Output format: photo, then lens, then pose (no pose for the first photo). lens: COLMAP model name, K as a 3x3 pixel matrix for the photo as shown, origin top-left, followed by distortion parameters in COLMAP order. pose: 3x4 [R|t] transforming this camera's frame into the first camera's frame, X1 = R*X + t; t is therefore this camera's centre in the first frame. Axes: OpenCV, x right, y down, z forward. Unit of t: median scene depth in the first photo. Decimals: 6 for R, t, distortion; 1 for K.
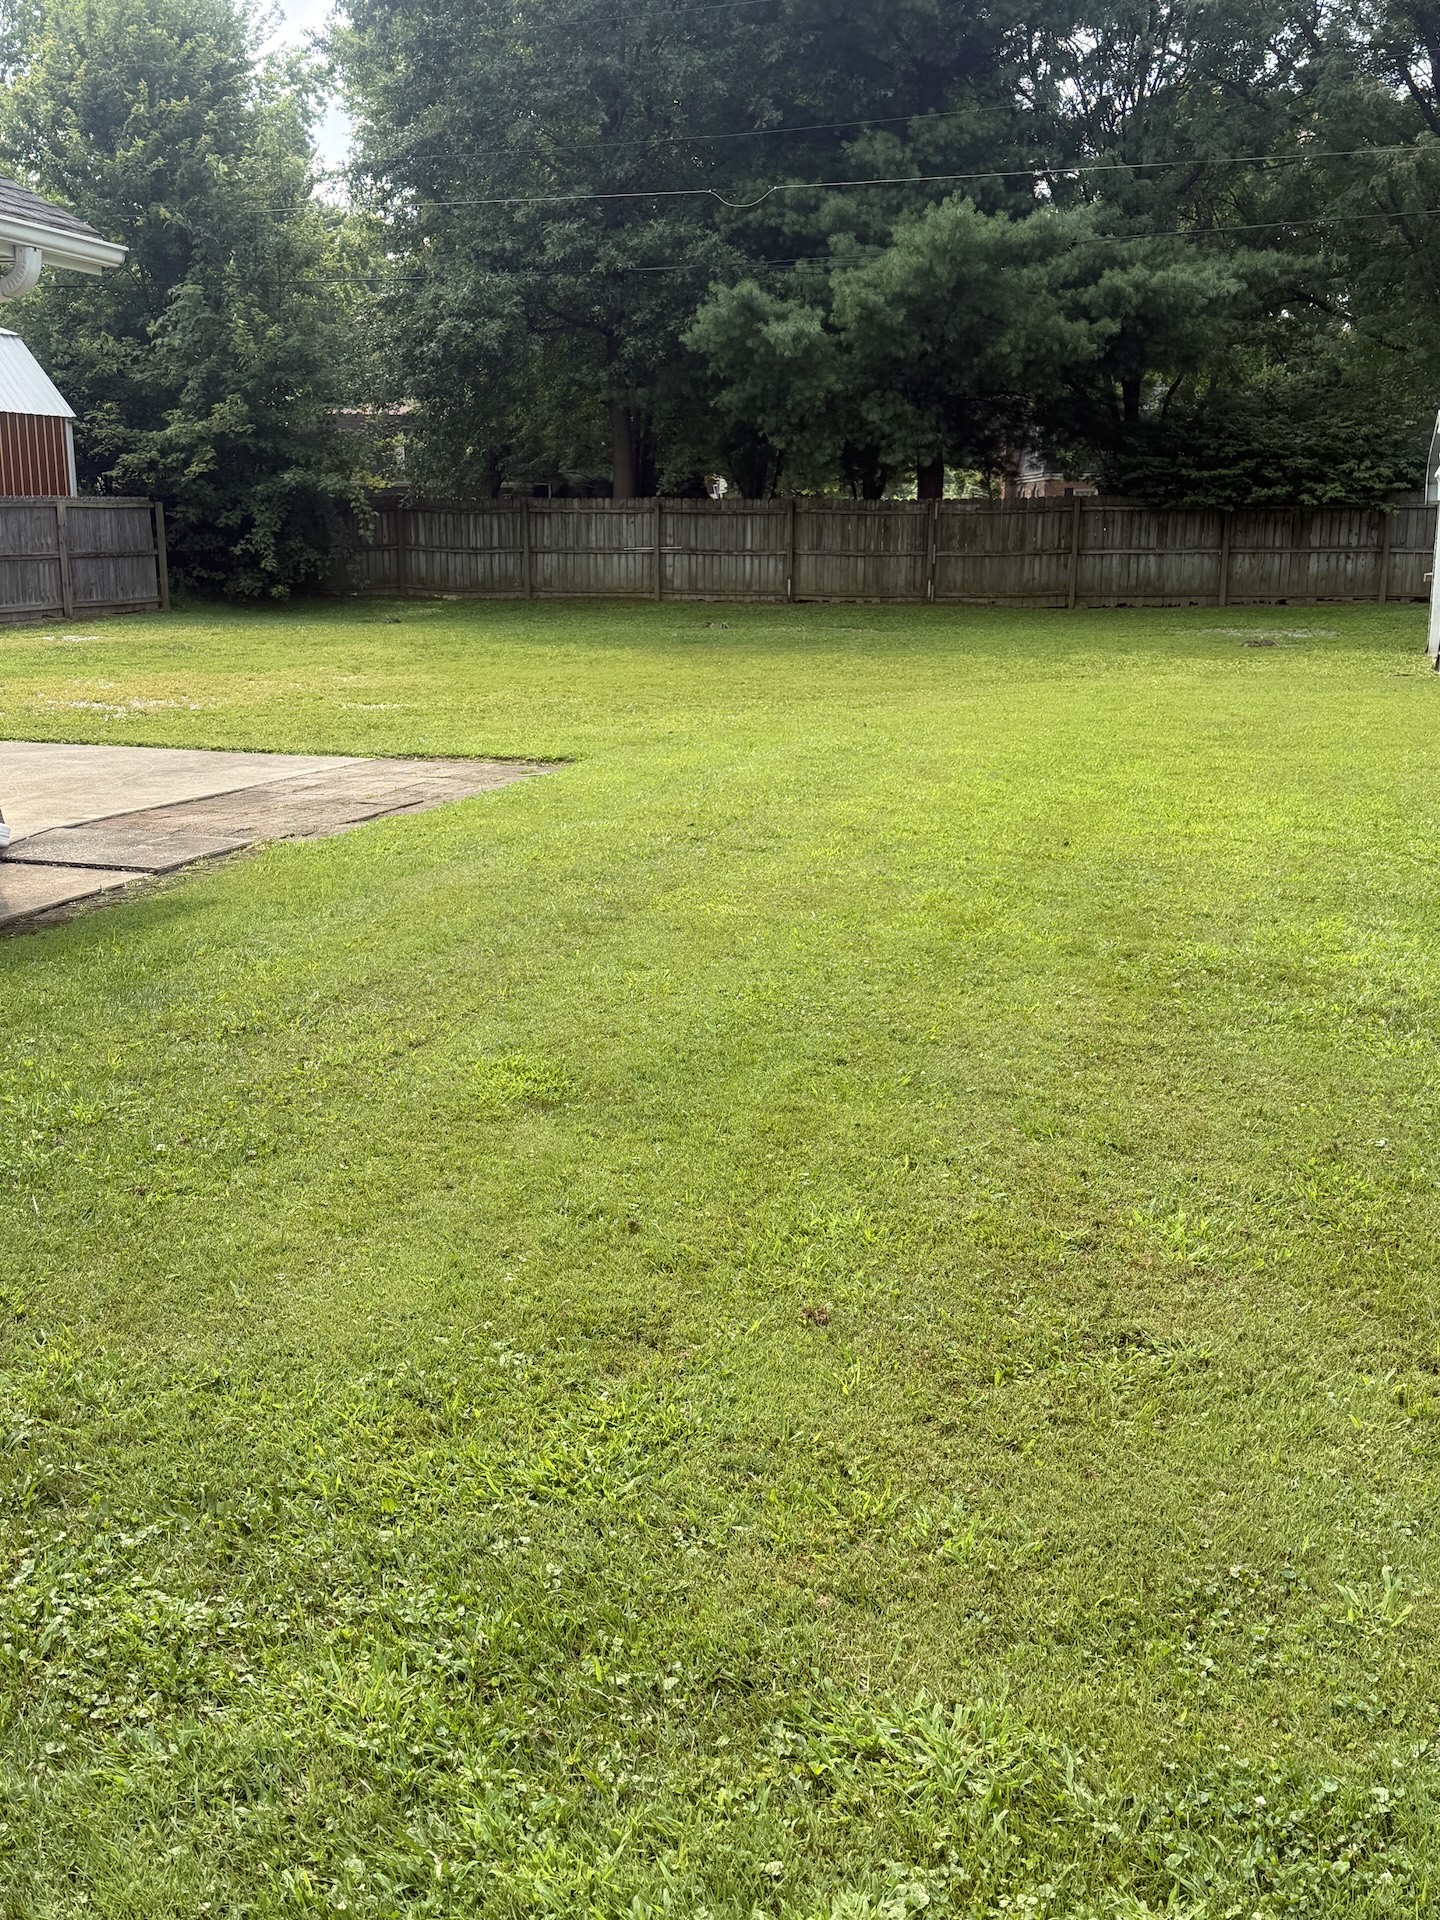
lens RADIAL K [[2029.9, 0, 714.6], [0, 2029.9, 960.6], [0, 0, 1]] dist [0.104438, 0.000000]
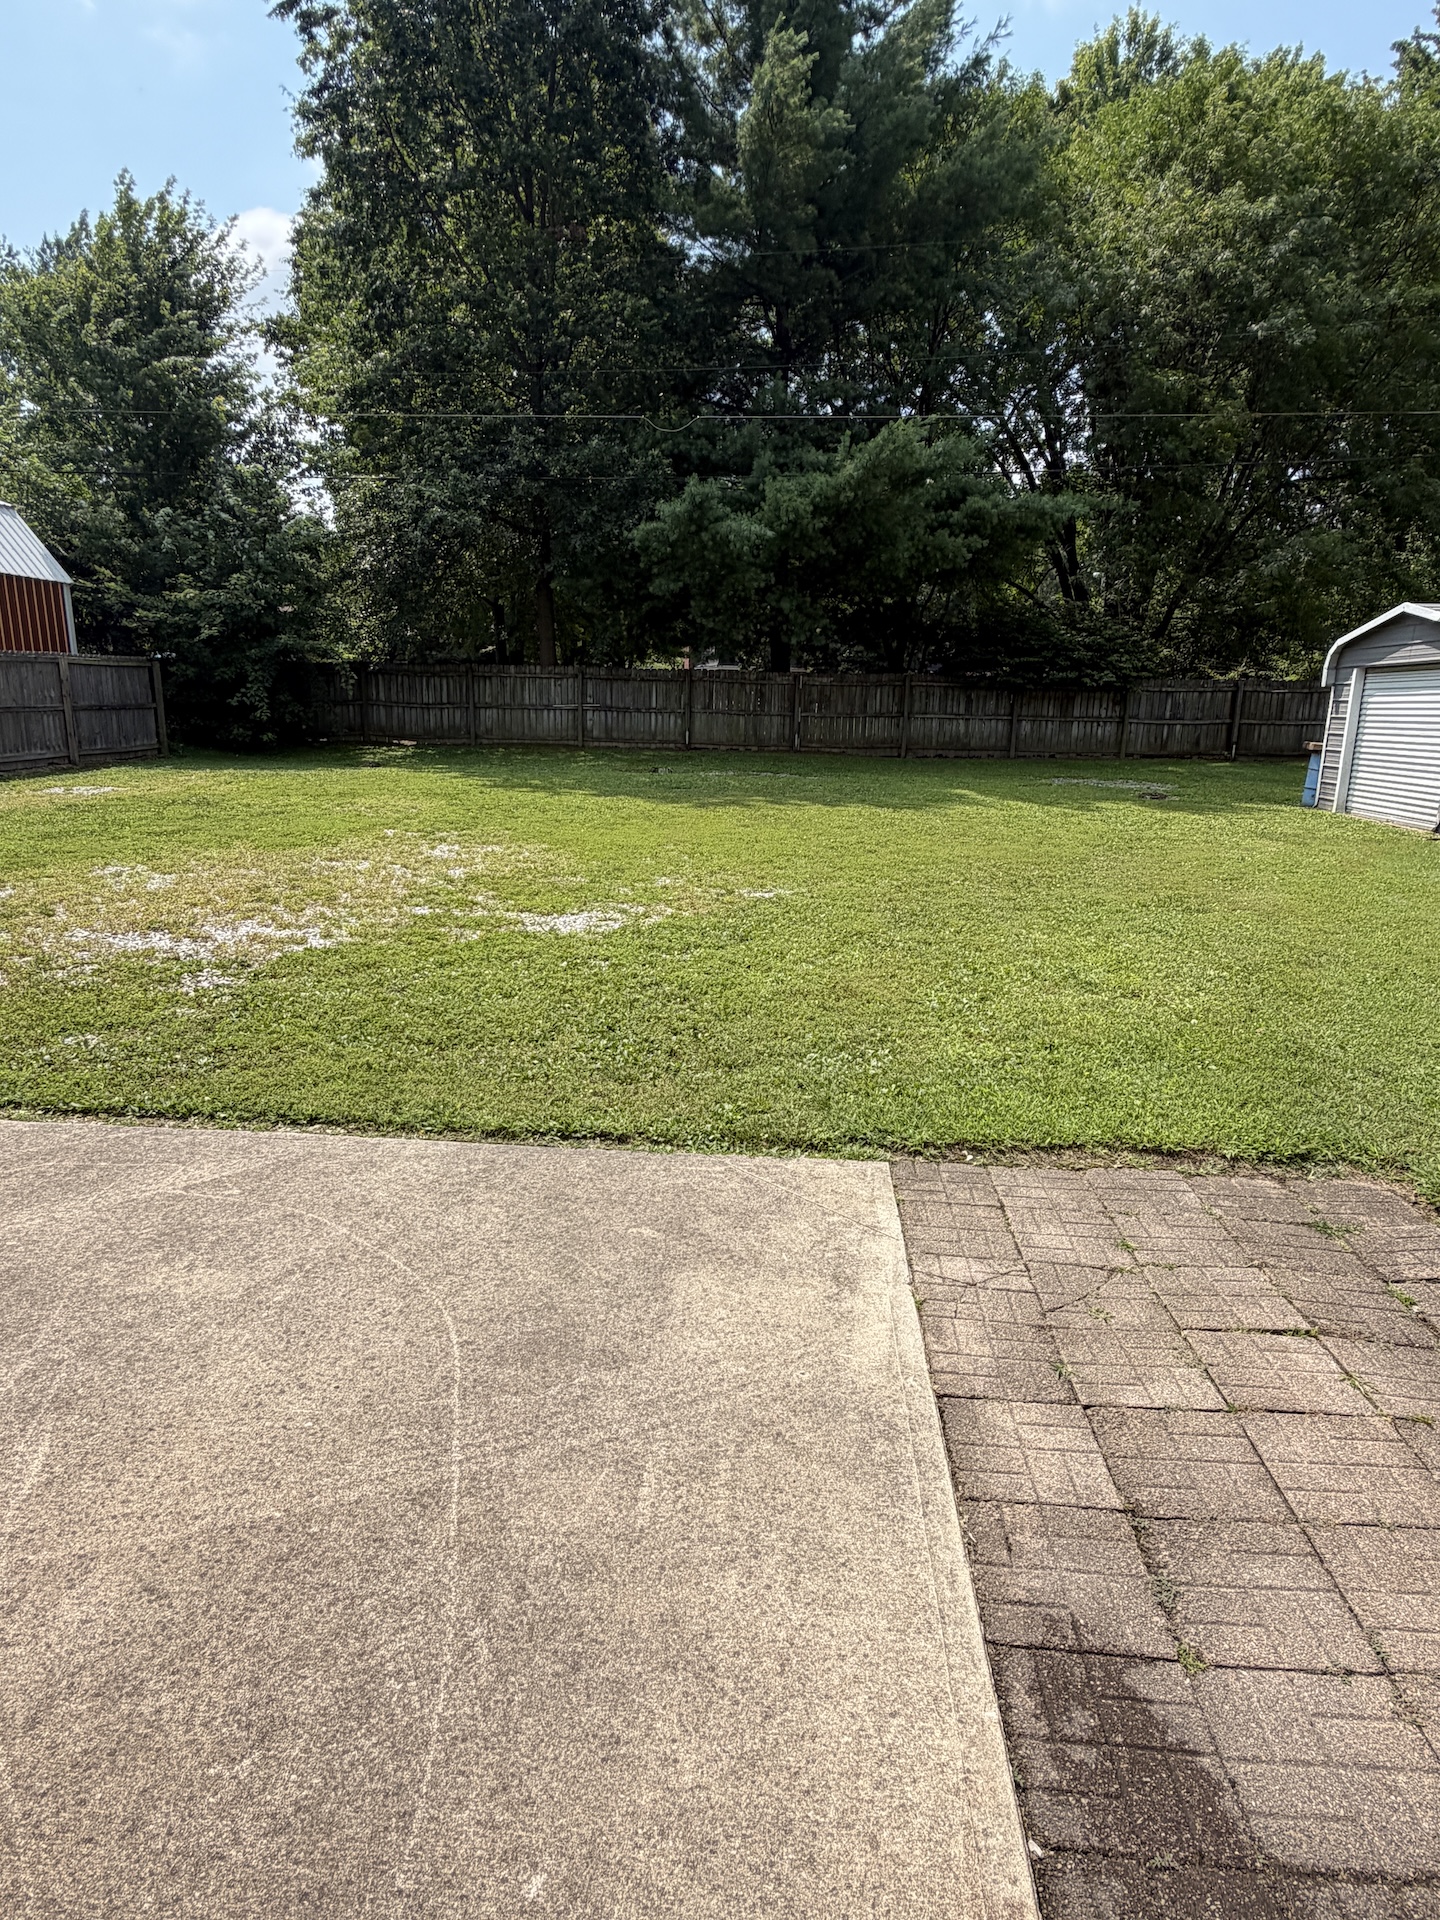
lens RADIAL K [[1075.5, 0, 730.8], [0, 1075.5, 963.5], [0, 0, 1]] dist [-0.003008, 0.001224]
pose [[0.968521, -0.040895, 0.245552, -0.116355], [0.031929, 0.998674, 0.040388, -0.070357], [-0.246878, -0.031277, 0.968542, 0.344751]]
